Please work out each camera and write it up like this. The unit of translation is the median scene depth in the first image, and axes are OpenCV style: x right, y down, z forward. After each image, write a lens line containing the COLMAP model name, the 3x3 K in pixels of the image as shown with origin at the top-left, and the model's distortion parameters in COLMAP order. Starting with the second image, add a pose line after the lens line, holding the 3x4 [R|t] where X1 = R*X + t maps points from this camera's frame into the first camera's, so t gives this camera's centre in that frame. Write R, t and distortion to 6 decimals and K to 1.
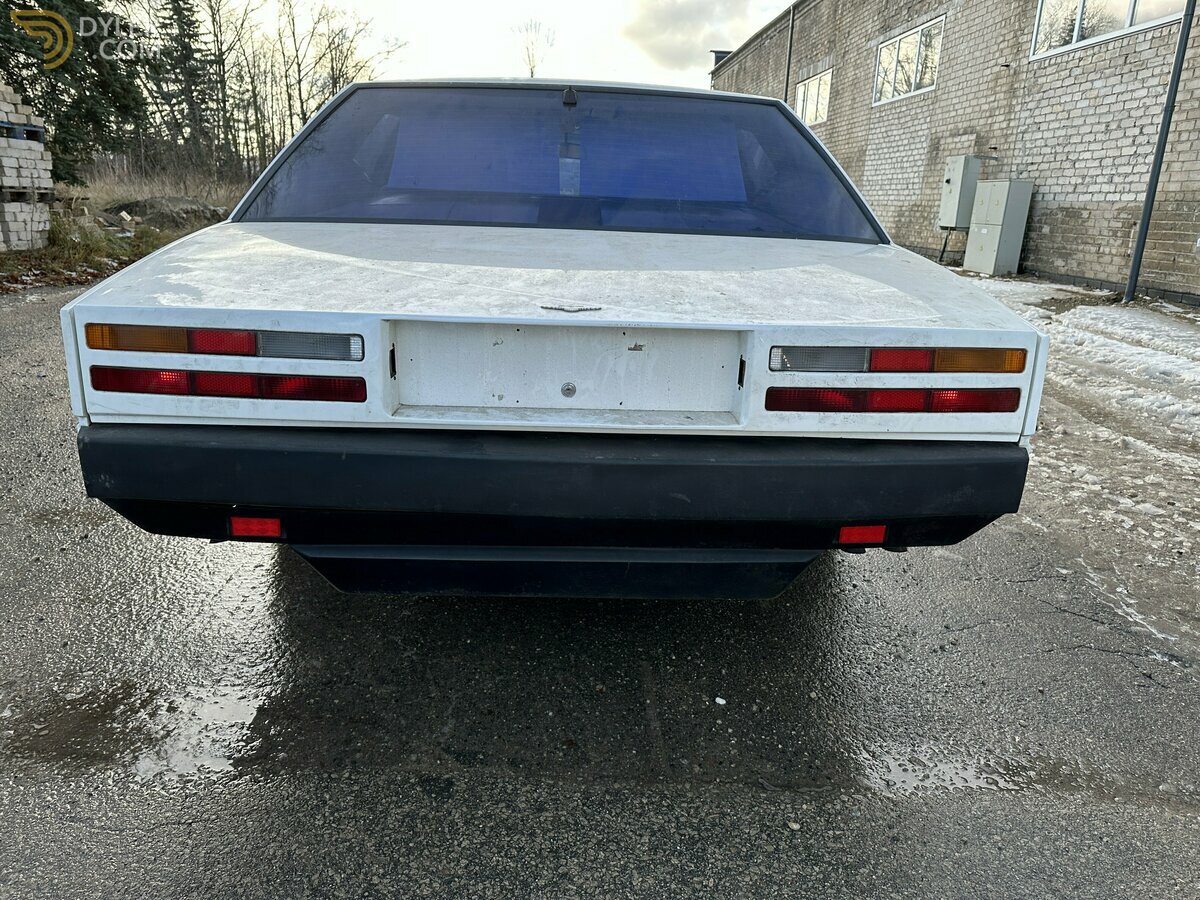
lens RADIAL K [[843.0, 0, 600.1], [0, 843.0, 449.3], [0, 0, 1]] dist [0.023775, -0.023305]
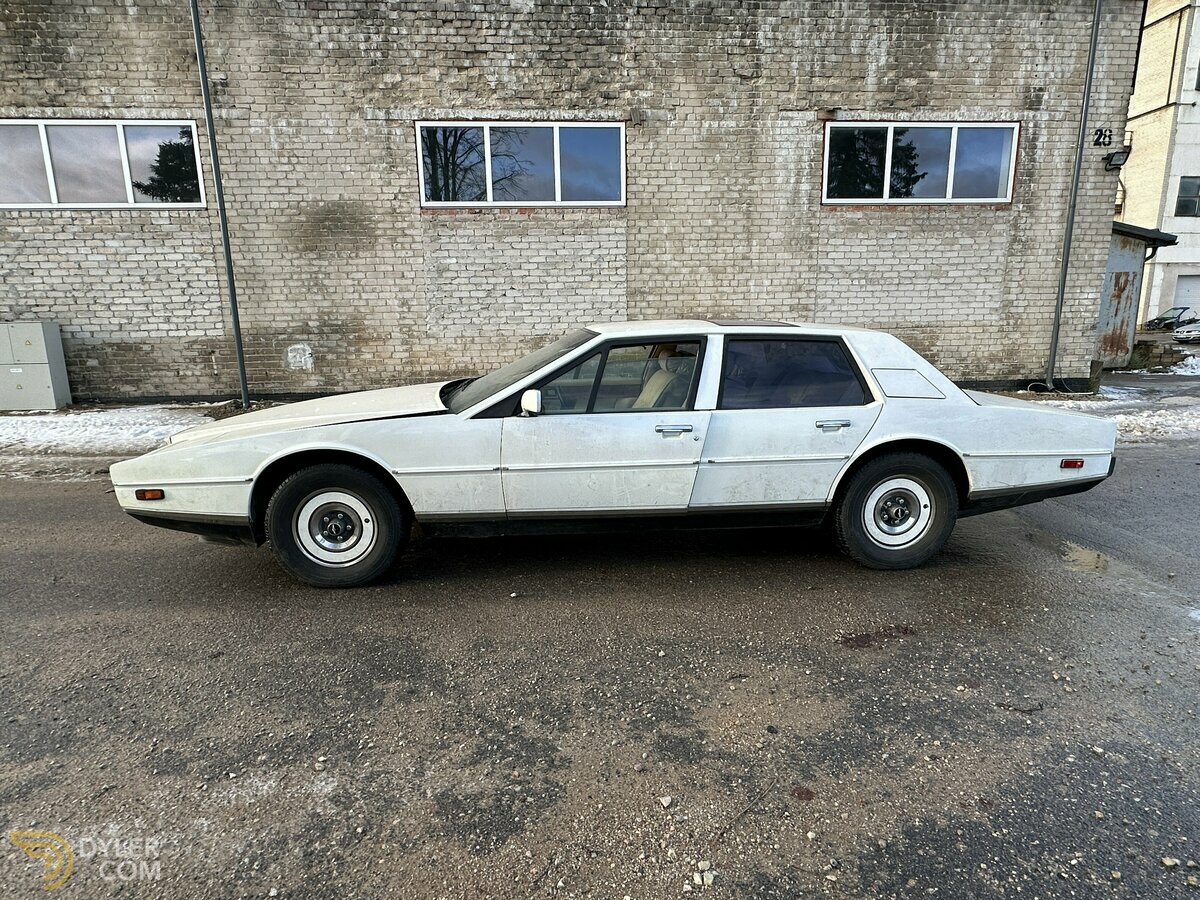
lens RADIAL K [[658.4, 0, 596.8], [0, 658.4, 453.9], [0, 0, 1]] dist [0.002962, -0.000725]
pose [[-0.030527, -0.243598, 0.969396, -0.427037], [0.298923, 0.923236, 0.241412, -0.176946], [-0.953789, 0.297144, 0.044634, 0.394869]]
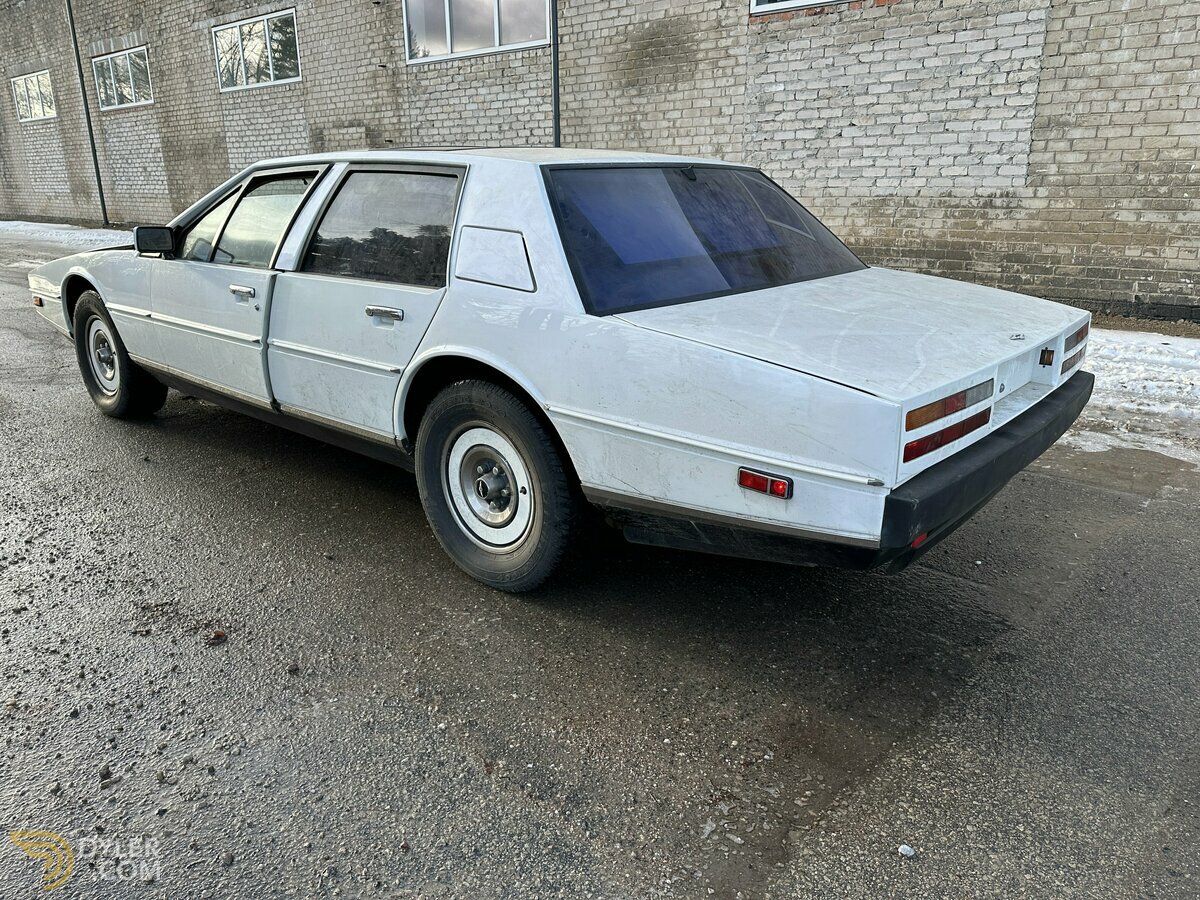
lens RADIAL K [[843.0, 0, 606.6], [0, 843.0, 444.5], [0, 0, 1]] dist [0.023775, -0.023305]
pose [[0.685618, -0.250135, 0.683638, -0.242673], [0.234063, 0.964992, 0.118338, -0.048244], [-0.689306, 0.078880, 0.720164, 0.054012]]
